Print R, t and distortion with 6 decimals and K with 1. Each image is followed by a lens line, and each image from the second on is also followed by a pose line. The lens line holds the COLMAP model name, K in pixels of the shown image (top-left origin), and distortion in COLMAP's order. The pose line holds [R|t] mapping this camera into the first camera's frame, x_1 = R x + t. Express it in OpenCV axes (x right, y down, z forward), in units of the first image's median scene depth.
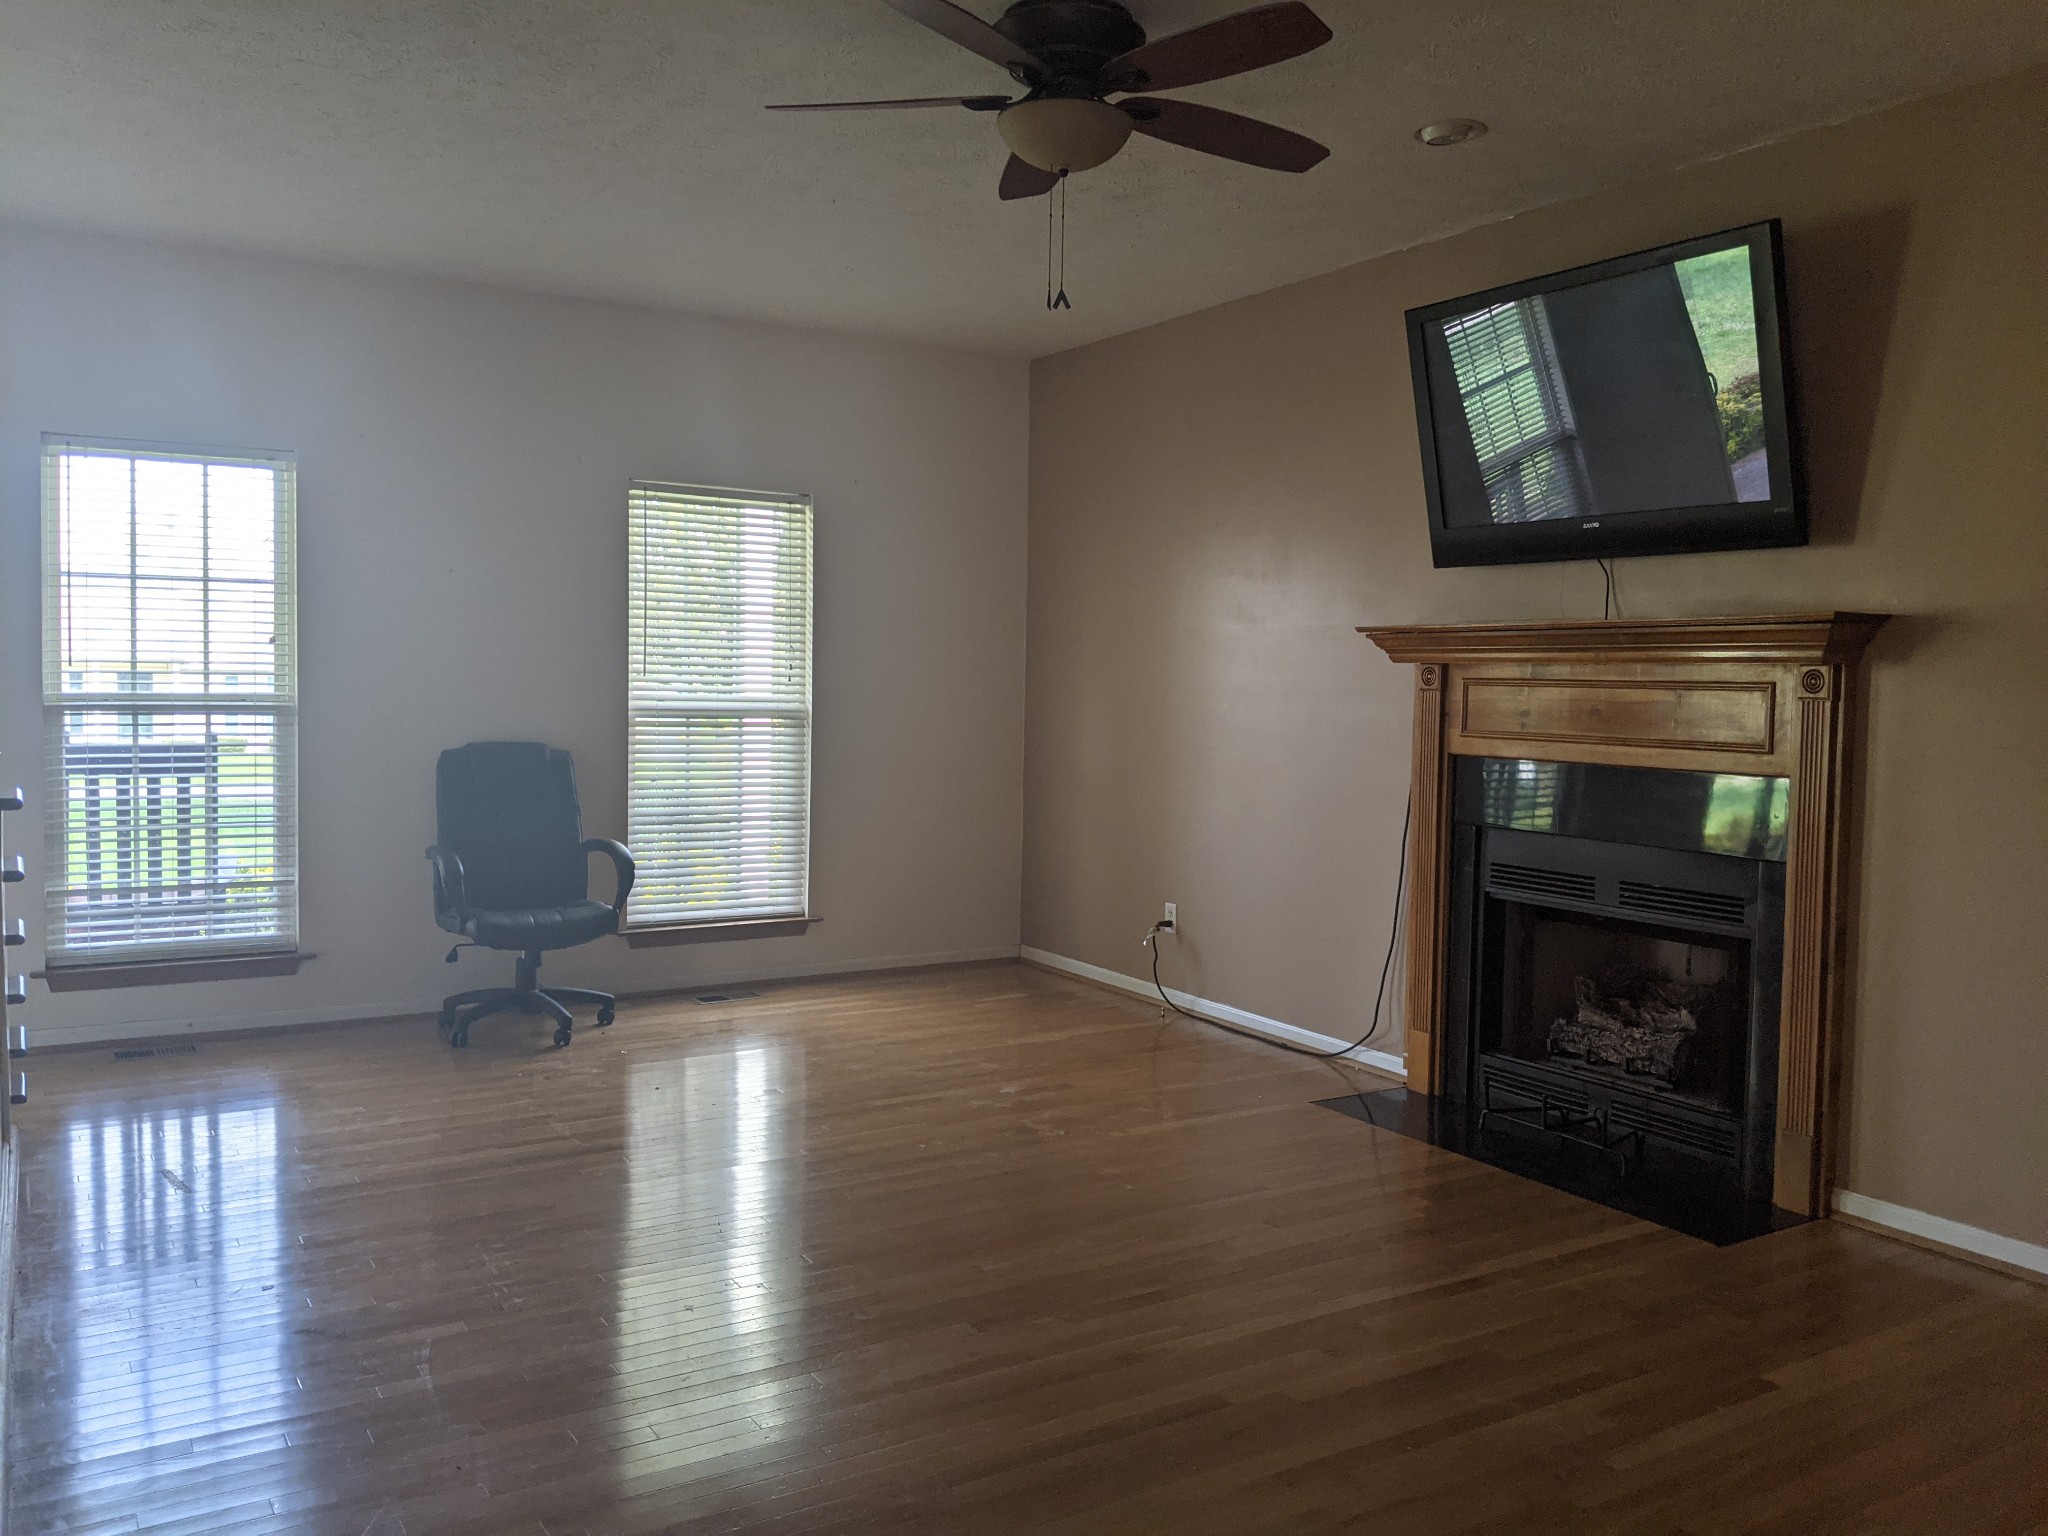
lens RADIAL K [[1630.1, 0, 1029.1], [0, 1630.1, 763.2], [0, 0, 1]] dist [0.024694, -0.032802]
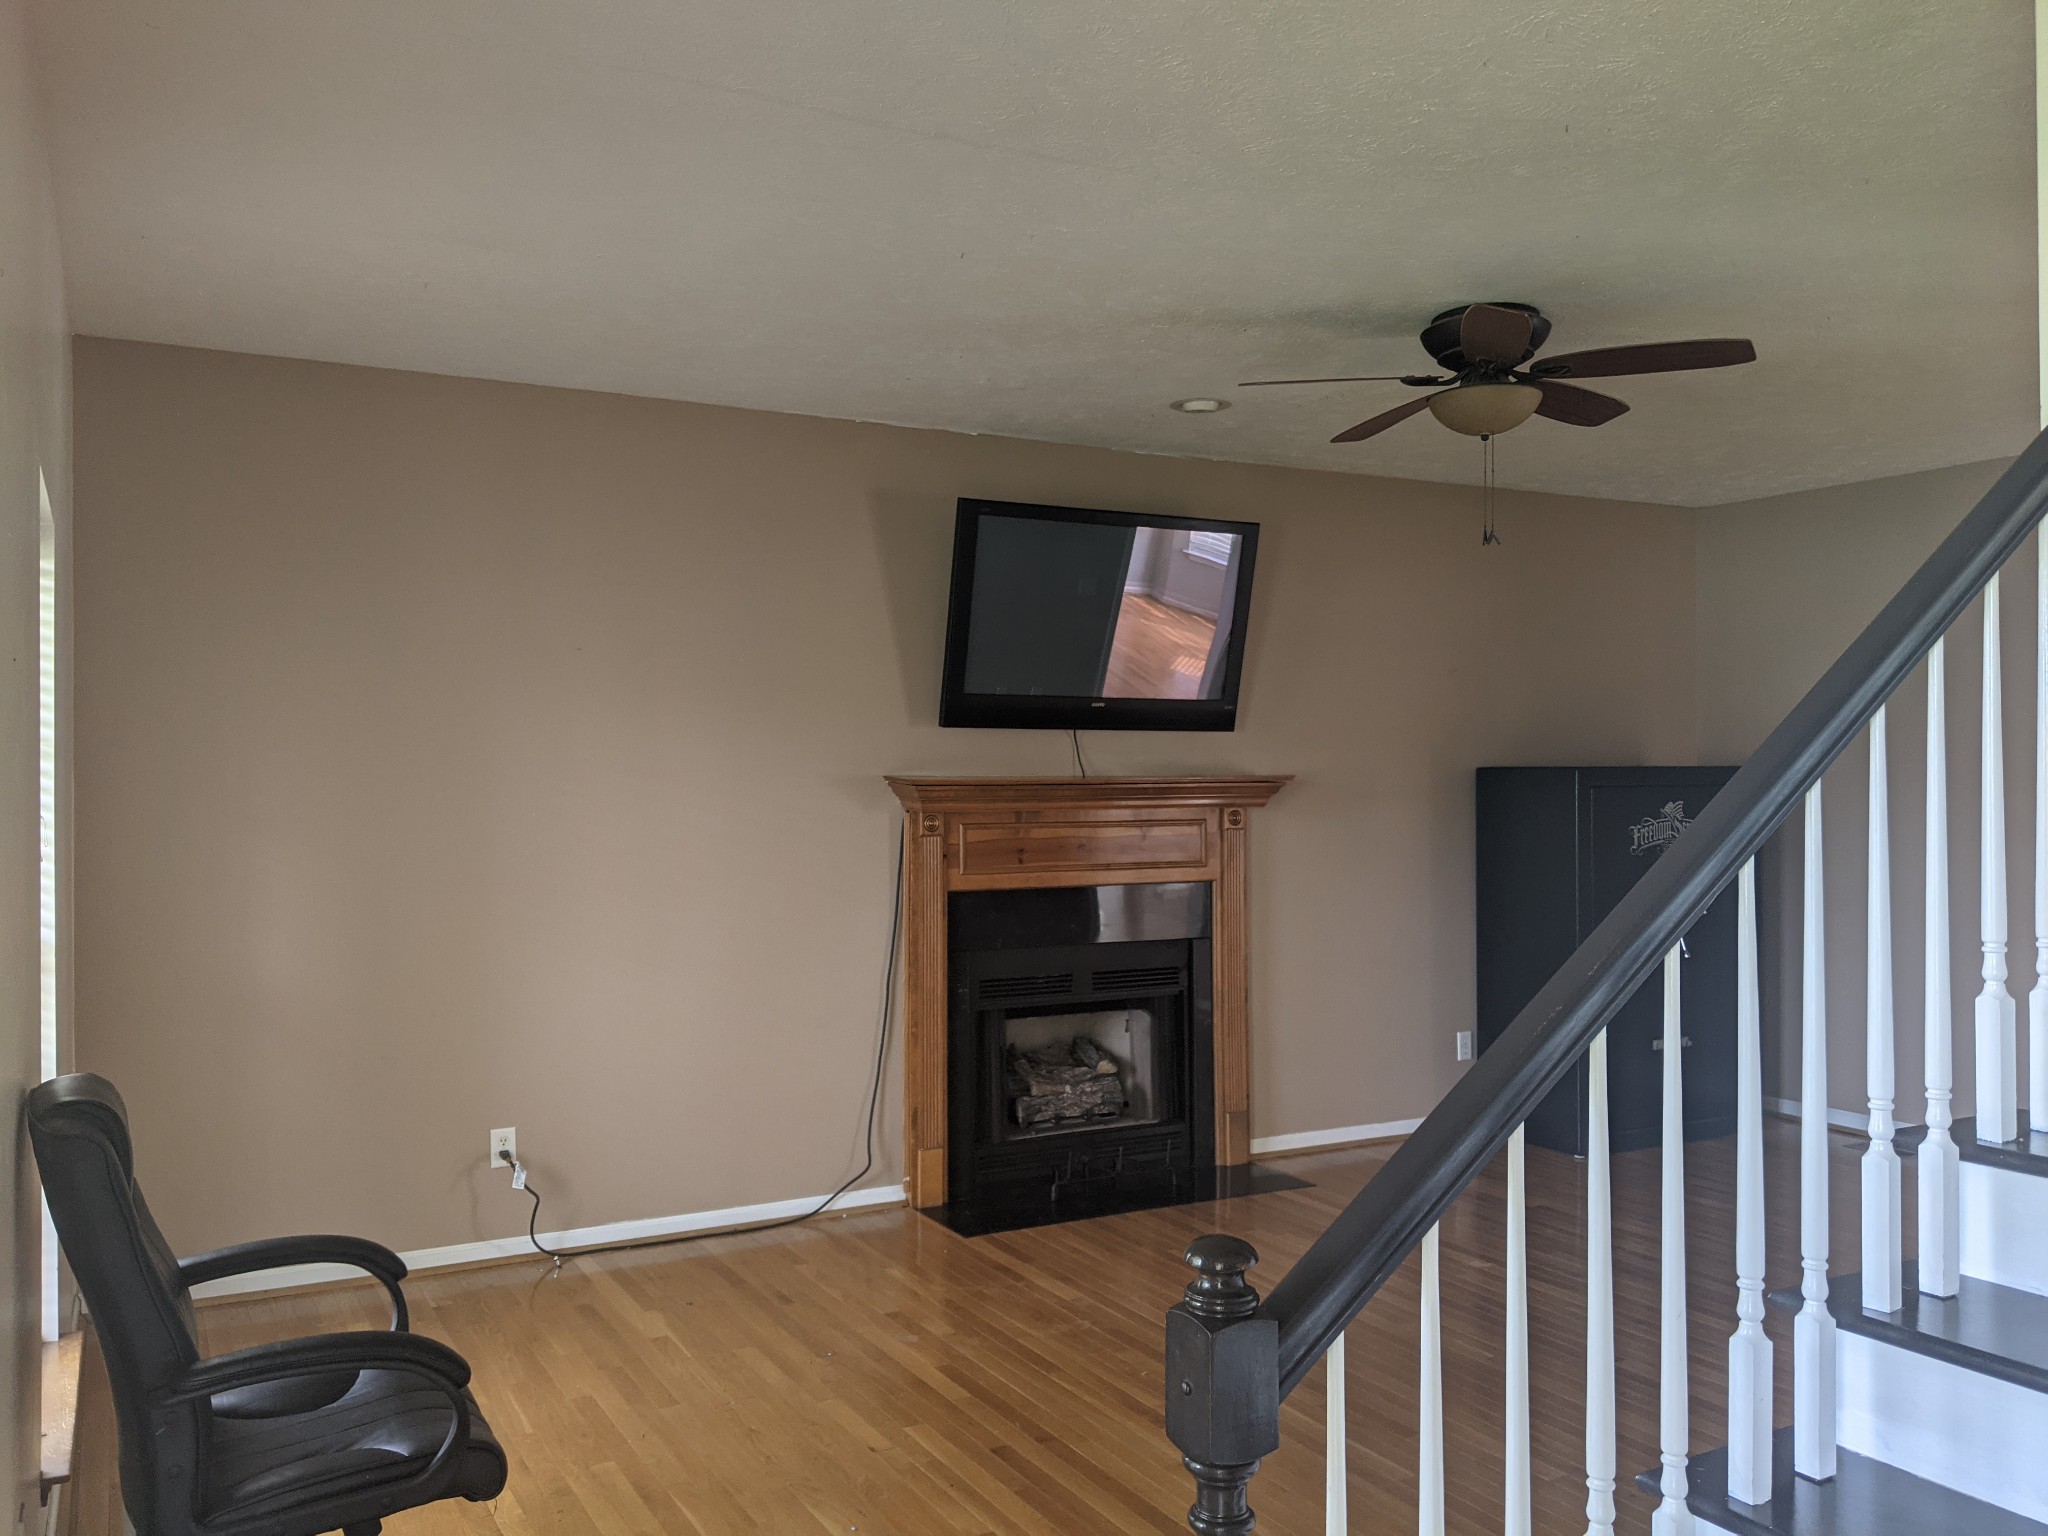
lens RADIAL K [[1630.1, 0, 1083.4], [0, 1630.1, 765.3], [0, 0, 1]] dist [0.024694, -0.032802]
pose [[0.038056, -0.019150, 0.999092, -0.930906], [0.056315, 0.998268, 0.016990, -0.116009], [-0.997687, 0.055618, 0.039068, 0.937852]]
